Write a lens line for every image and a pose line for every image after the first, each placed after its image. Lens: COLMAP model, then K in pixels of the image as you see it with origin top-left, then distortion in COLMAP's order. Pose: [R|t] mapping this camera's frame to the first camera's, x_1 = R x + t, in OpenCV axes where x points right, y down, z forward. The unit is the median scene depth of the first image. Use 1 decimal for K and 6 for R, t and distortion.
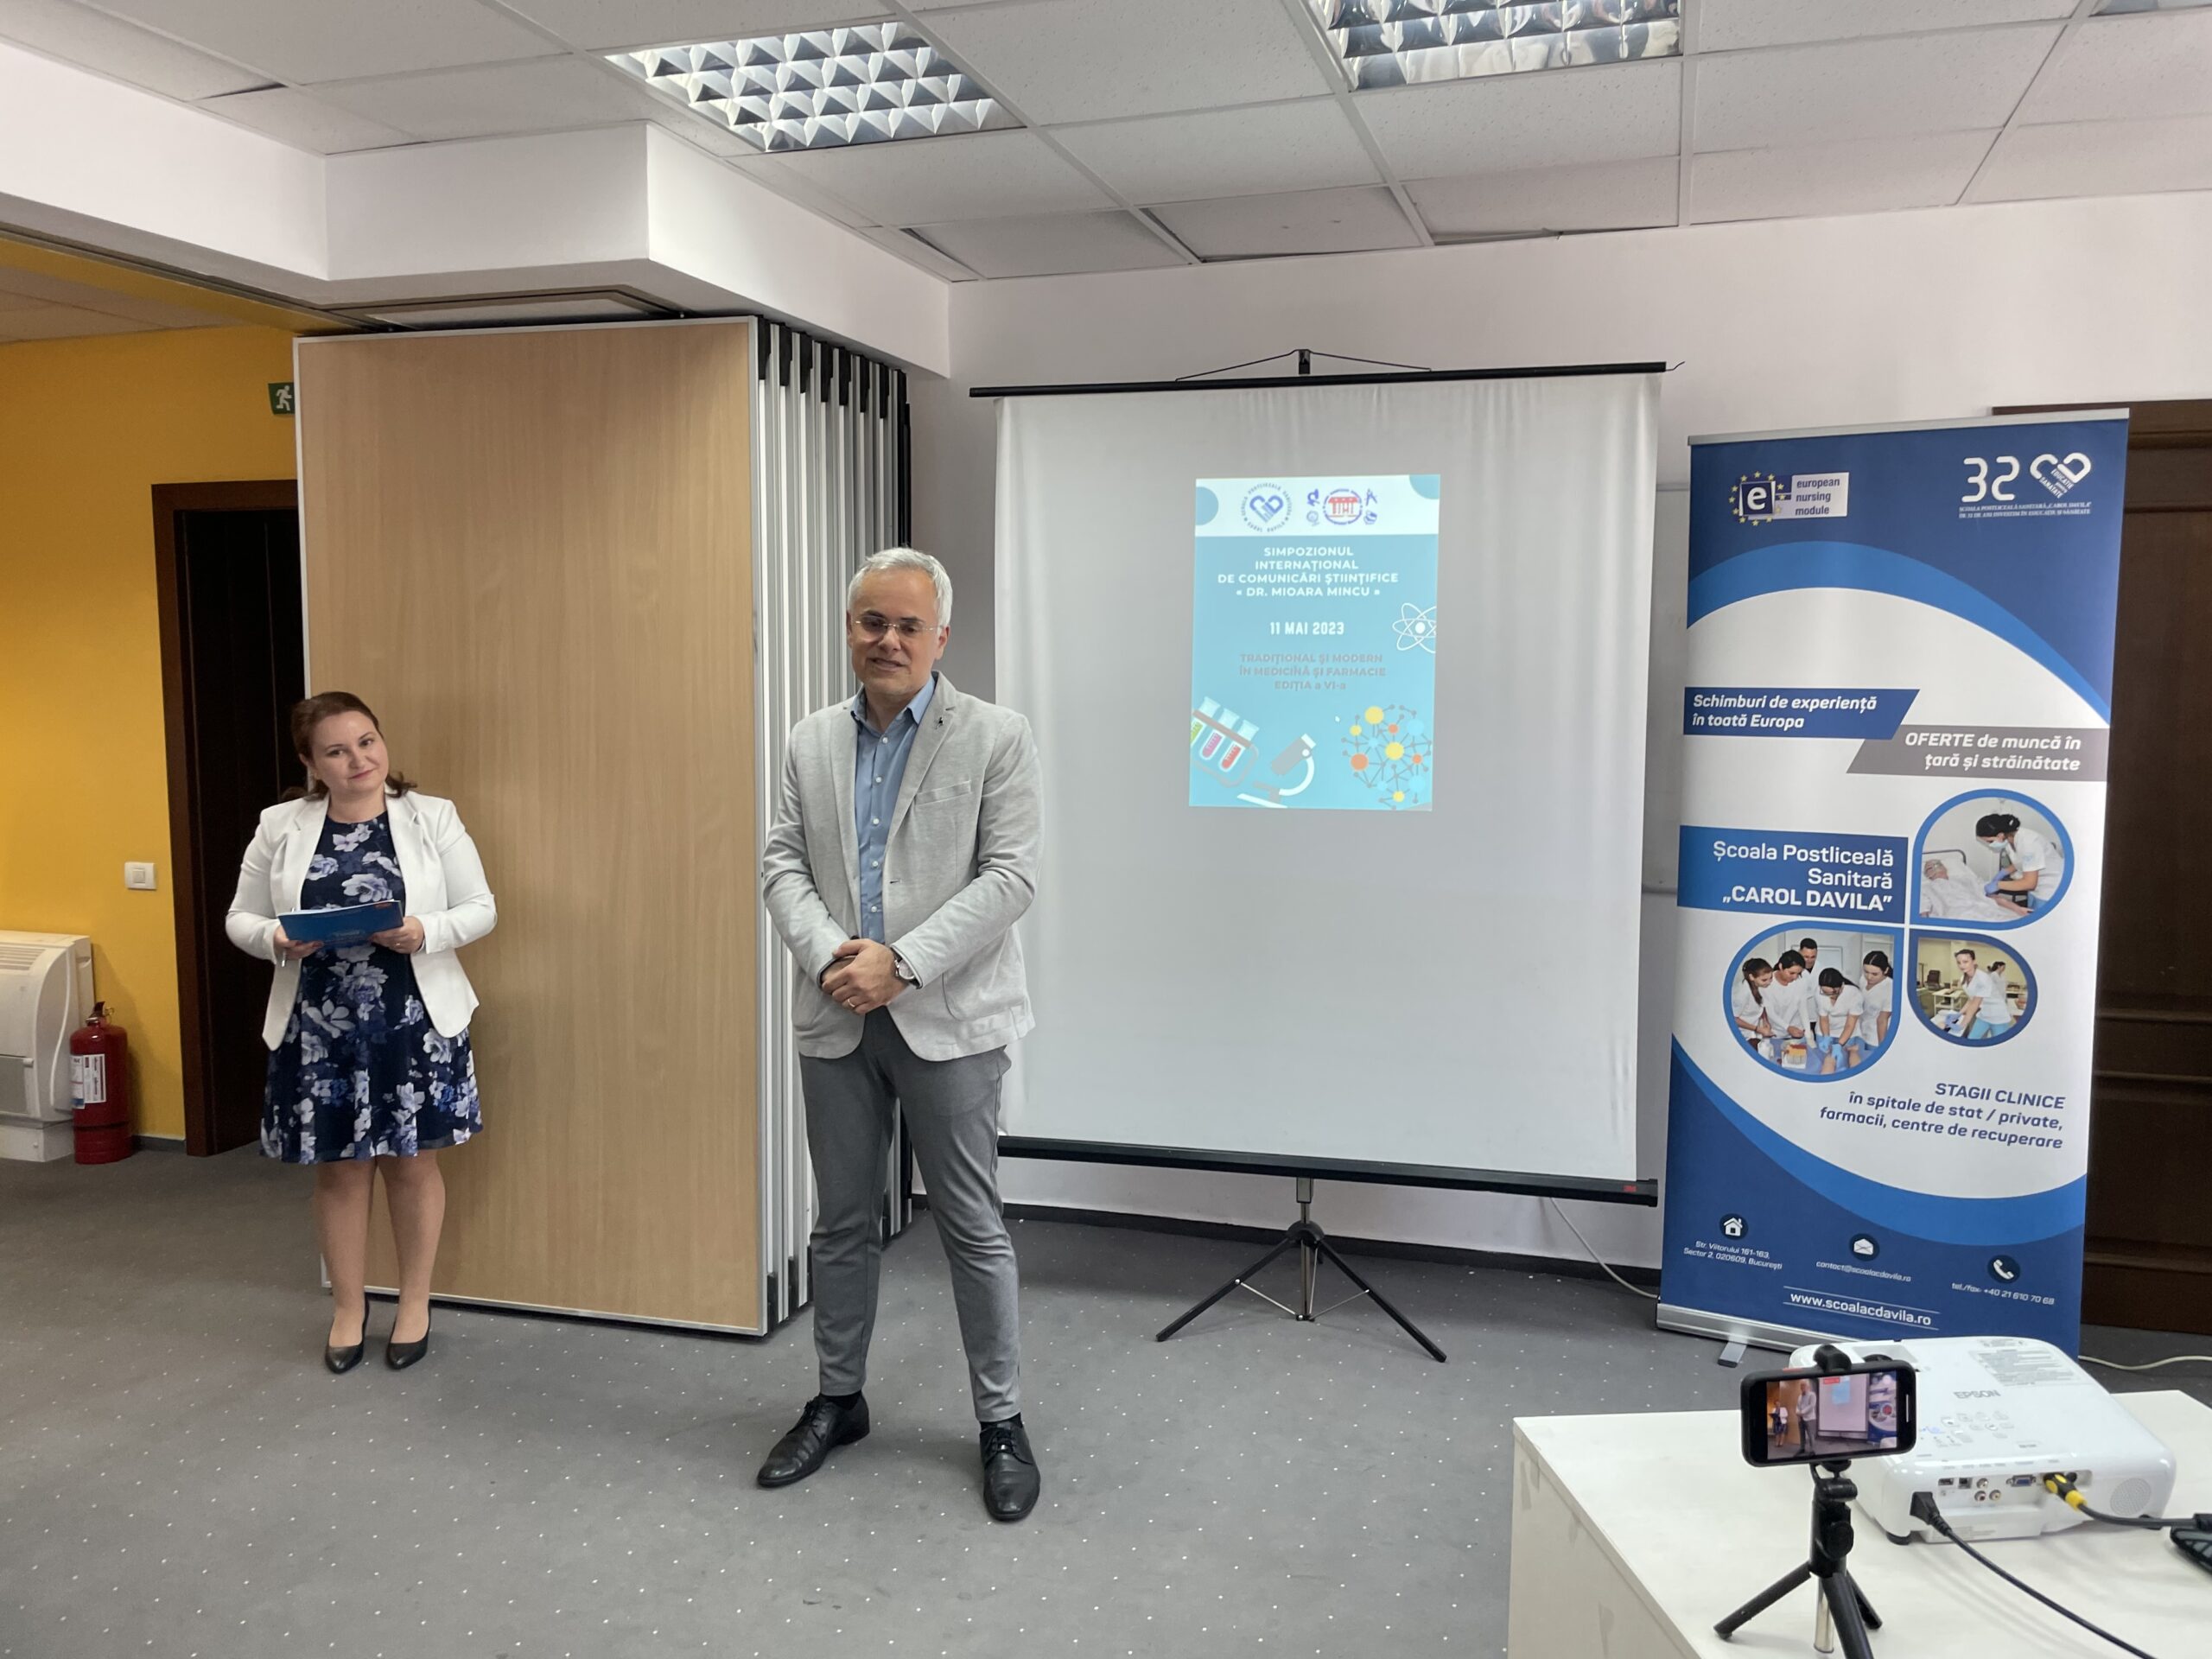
lens RADIAL K [[1698.3, 0, 1125.5], [0, 1698.3, 805.6], [0, 0, 1]] dist [0.090004, -0.126896]
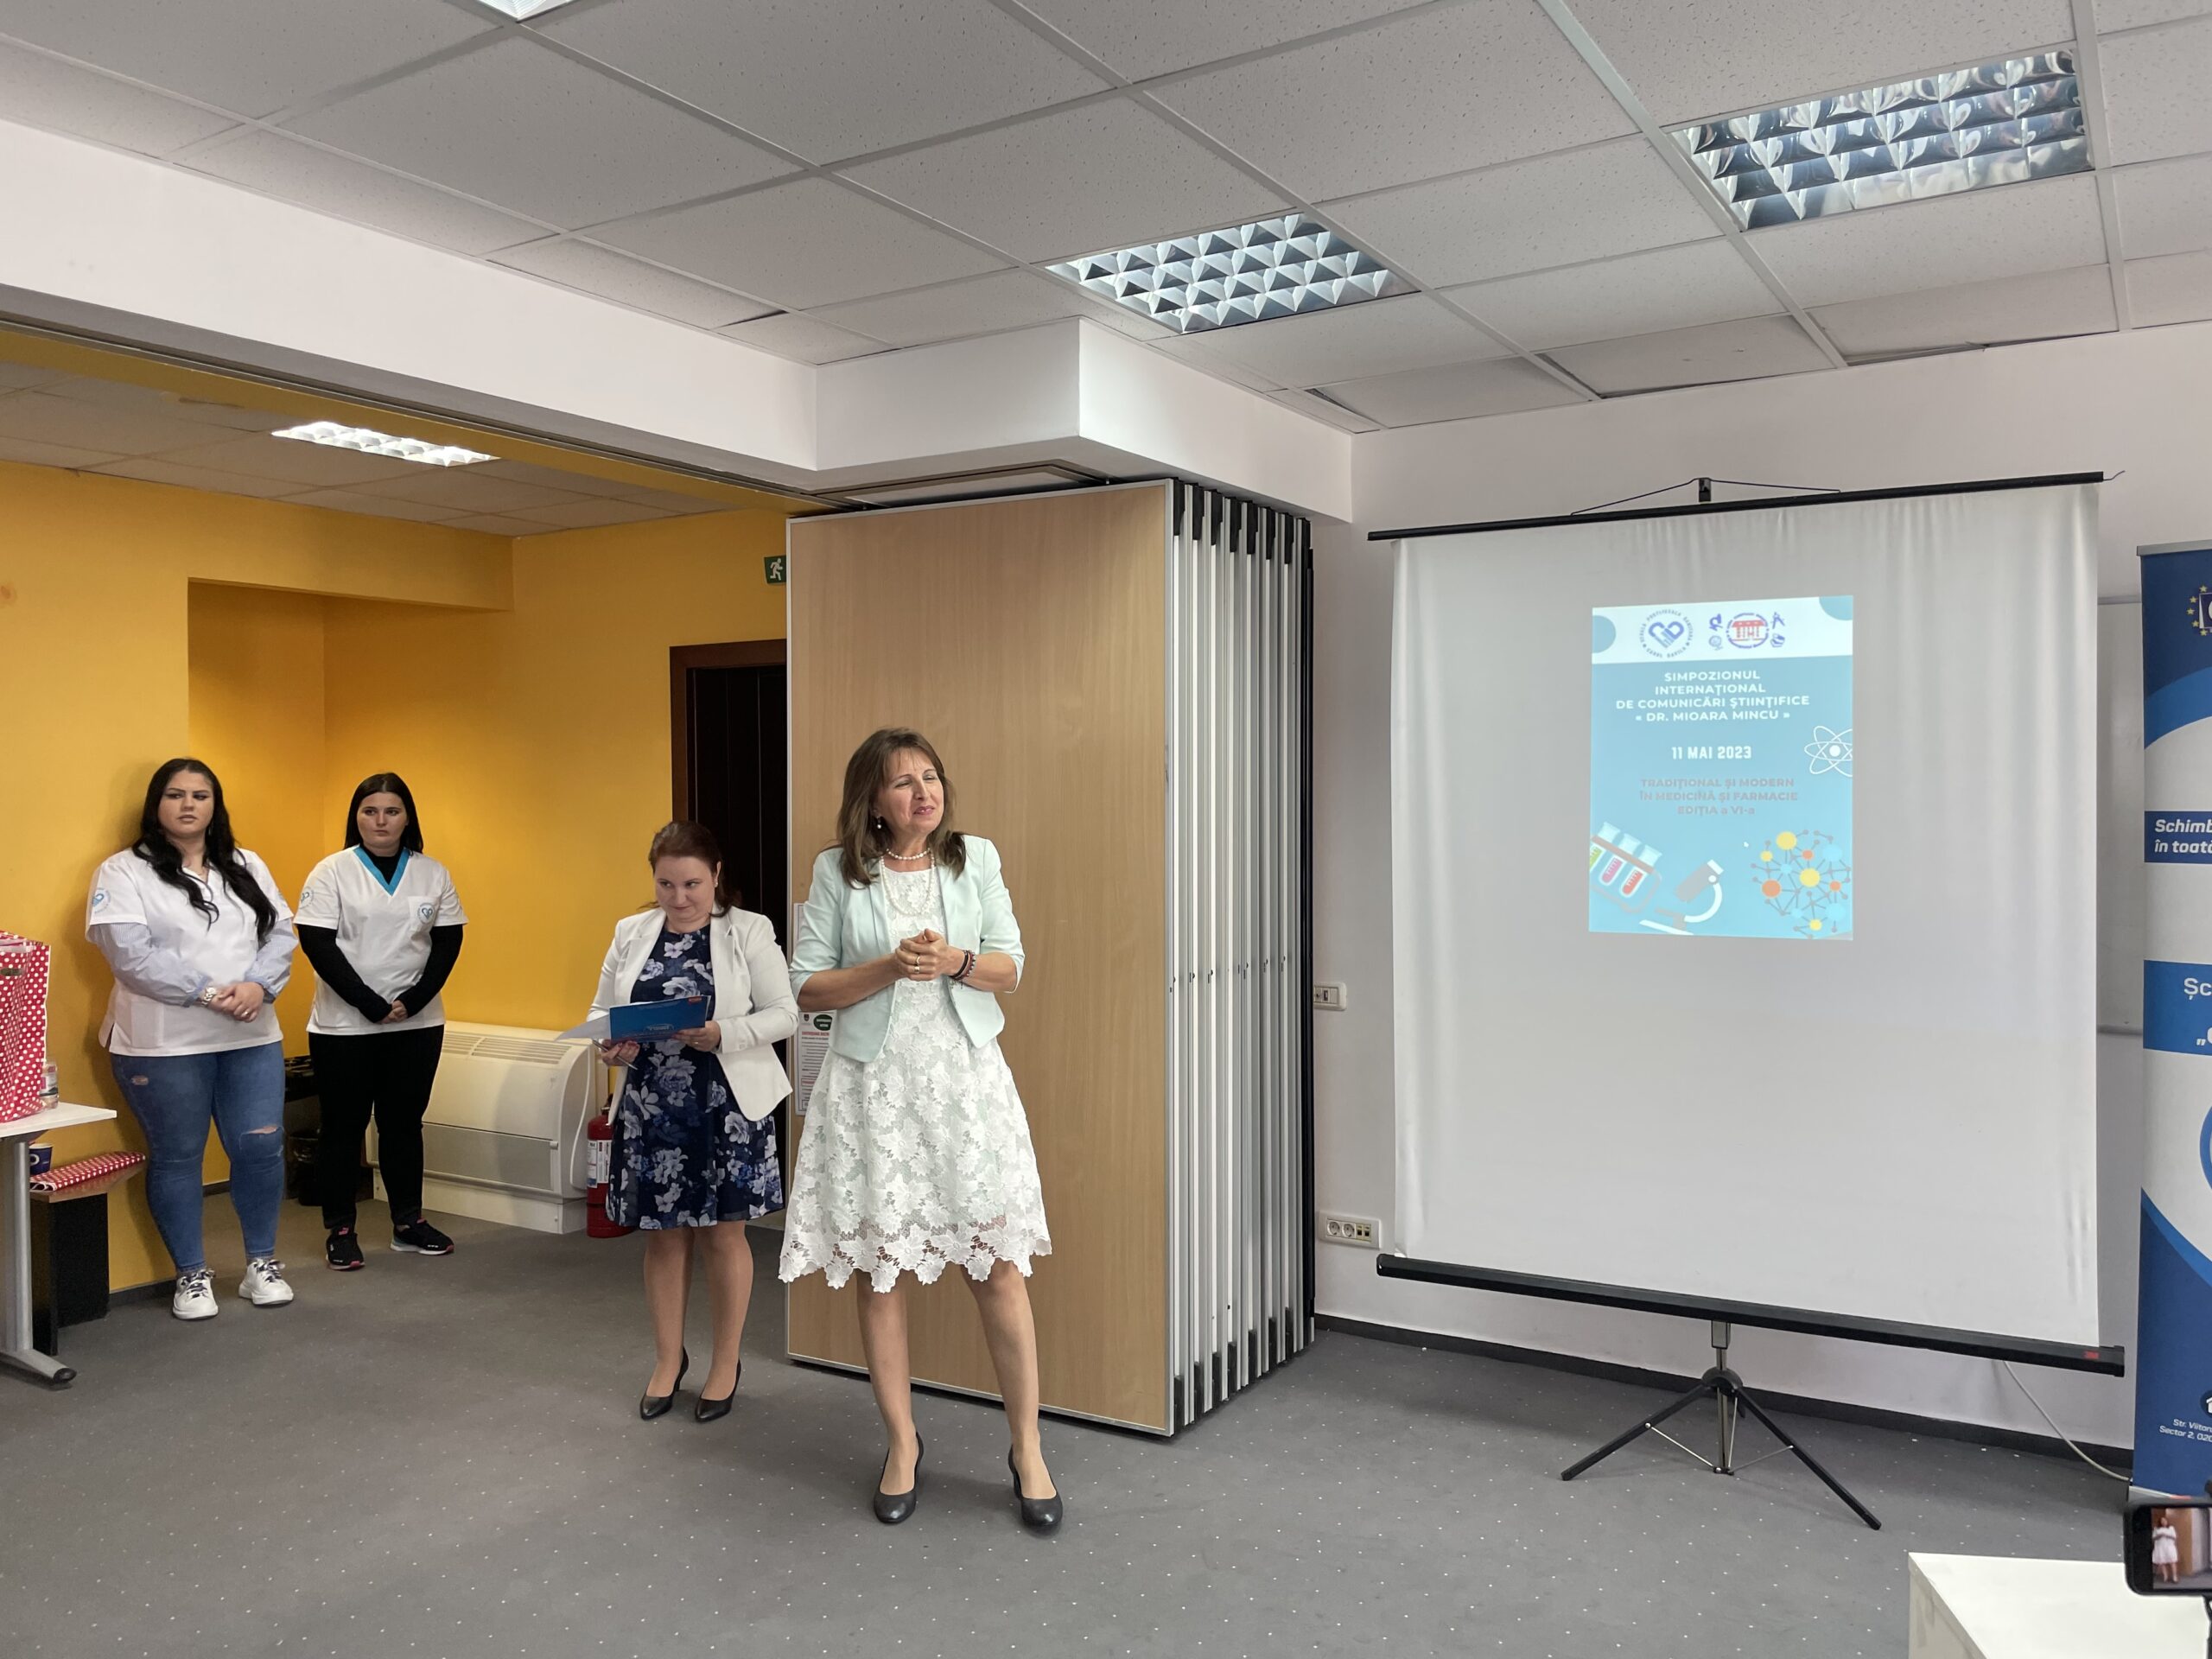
lens RADIAL K [[1698.3, 0, 1109.6], [0, 1698.3, 803.6], [0, 0, 1]] dist [0.090004, -0.126896]
pose [[0.968229, -0.006413, -0.249985, 0.017028], [-0.013413, 0.996900, -0.077526, 0.007194], [0.249707, 0.078416, 0.965141, -0.046934]]
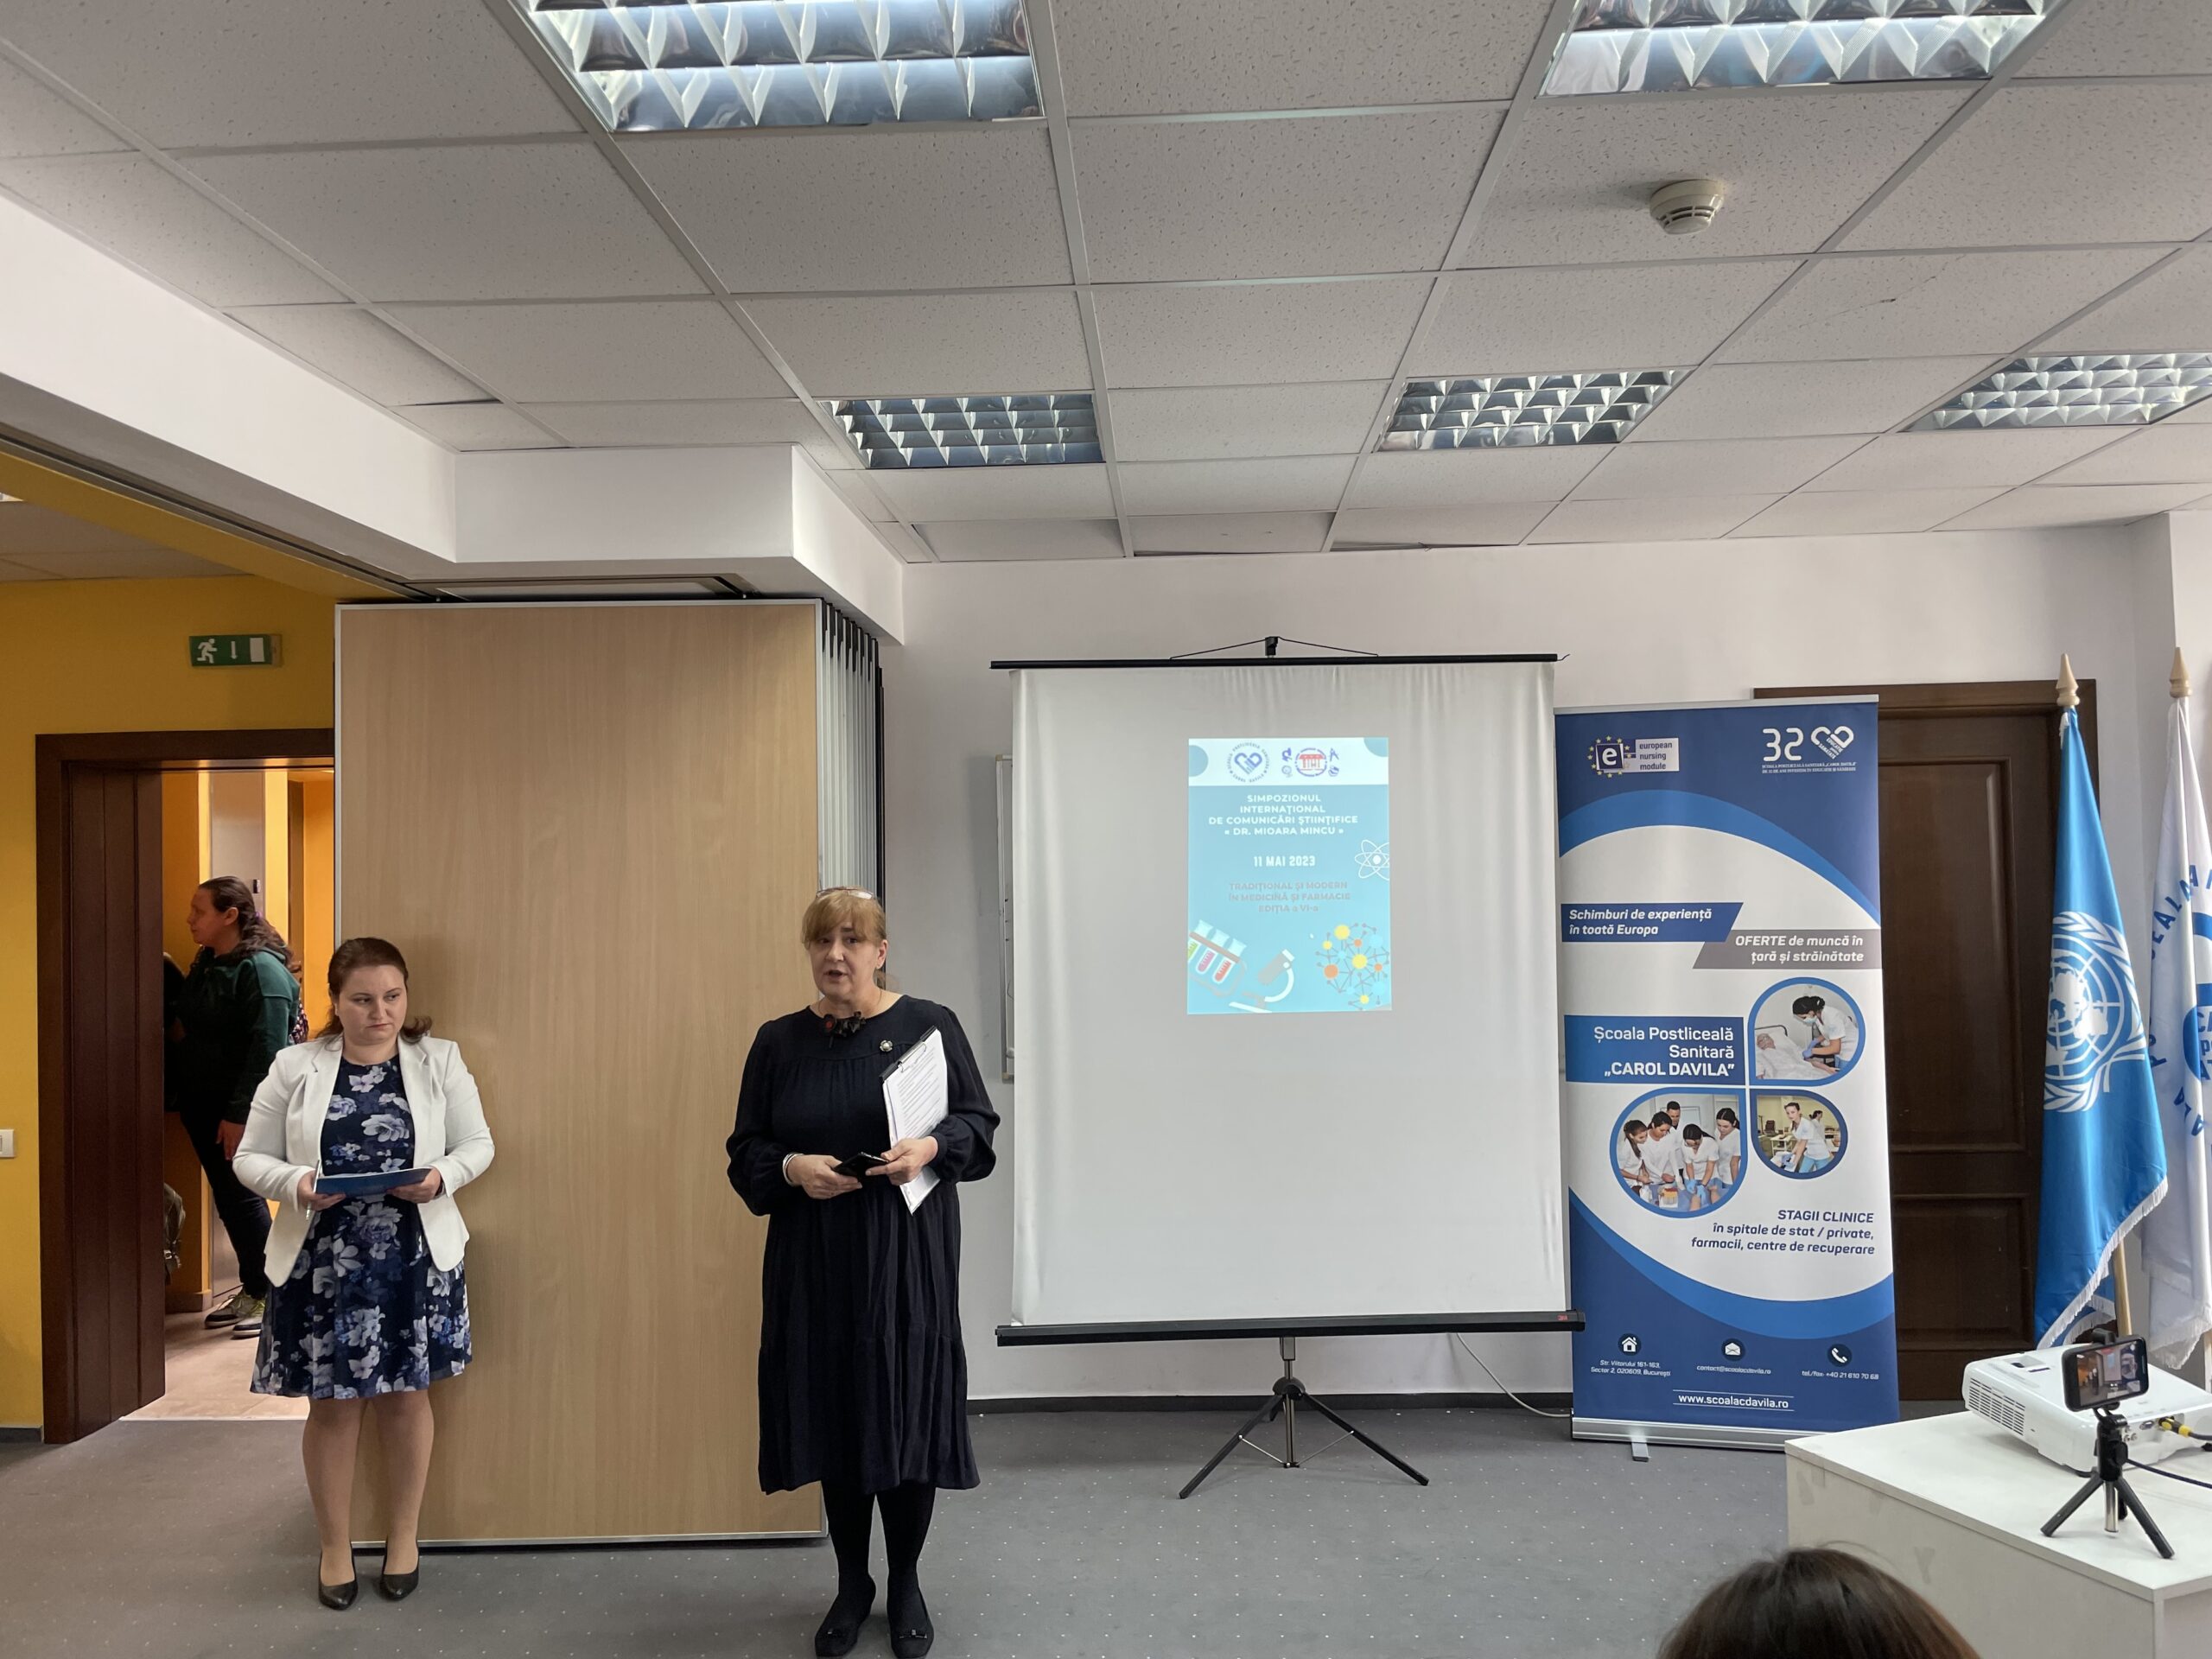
lens RADIAL K [[1698.3, 0, 1120.7], [0, 1698.3, 821.2], [0, 0, 1]] dist [0.090004, -0.126896]
pose [[0.963279, -0.010877, 0.268283, -0.328646], [0.042631, 0.992701, -0.112819, -0.002004], [-0.265098, 0.120113, 0.956711, -0.121025]]
